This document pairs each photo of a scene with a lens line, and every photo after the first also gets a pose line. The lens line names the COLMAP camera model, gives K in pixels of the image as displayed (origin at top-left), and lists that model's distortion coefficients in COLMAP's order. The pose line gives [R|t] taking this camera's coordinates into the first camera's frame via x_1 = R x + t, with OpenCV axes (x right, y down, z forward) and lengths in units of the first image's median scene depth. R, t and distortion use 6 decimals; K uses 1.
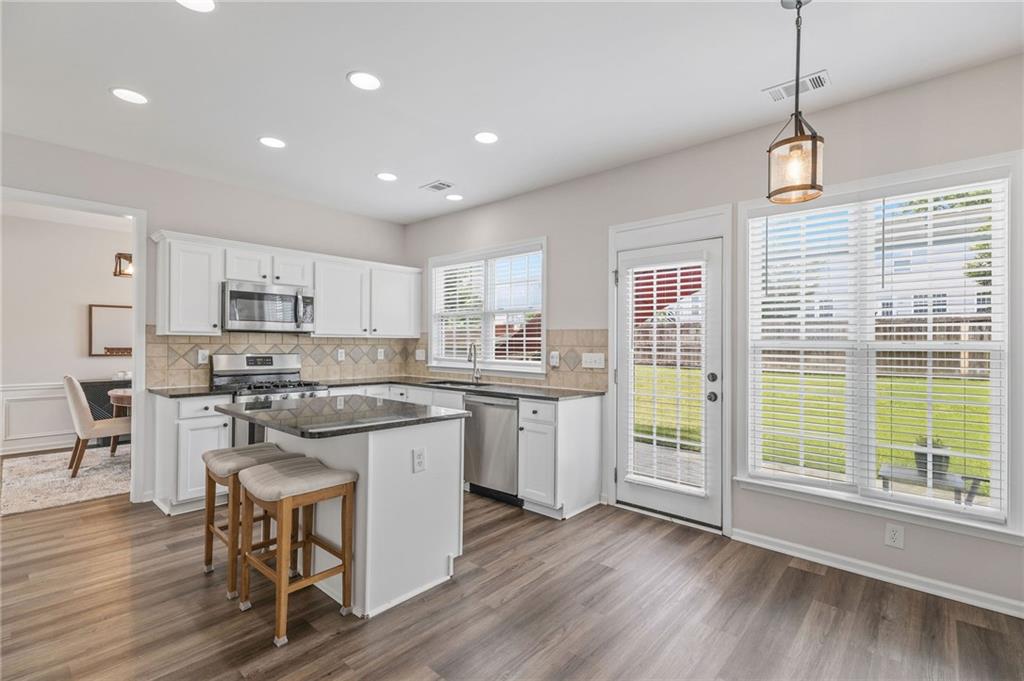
lens RADIAL K [[471.5, 0, 512.0], [0, 471.5, 340.5], [0, 0, 1]] dist [0.019682, -0.000270]
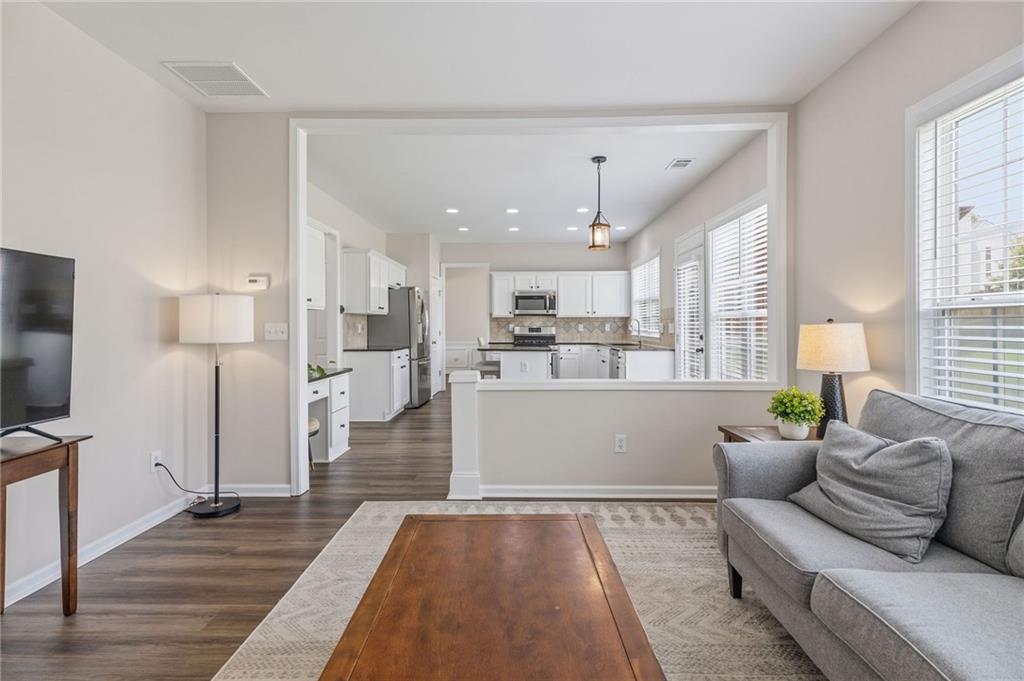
lens RADIAL K [[471.6, 0, 512.2], [0, 471.6, 328.0], [0, 0, 1]] dist [0.000654, 0.000215]
pose [[0.649046, -0.003461, -0.760742, 0.934582], [0.009731, 0.999946, 0.003754, 0.028201], [0.760687, -0.009839, 0.649044, -0.350476]]
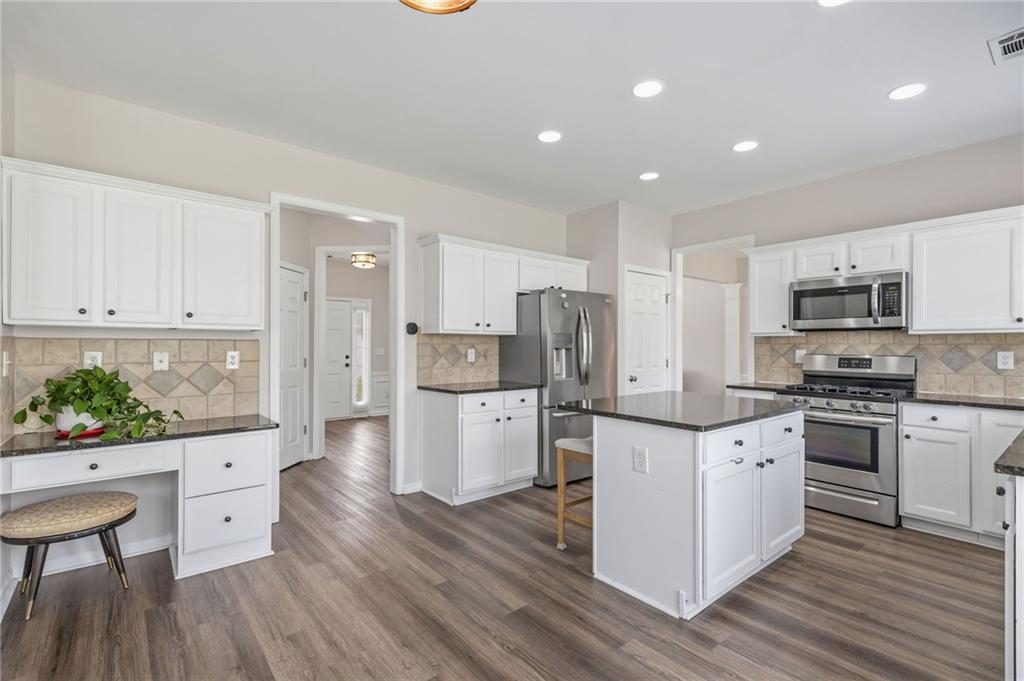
lens RADIAL K [[471.5, 0, 512.0], [0, 471.5, 340.5], [0, 0, 1]] dist [0.019682, -0.000270]
pose [[-0.149650, -0.018457, -0.988567, 0.471877], [0.002760, 0.999814, -0.019084, 0.017173], [0.988735, -0.005584, -0.149572, 0.526874]]
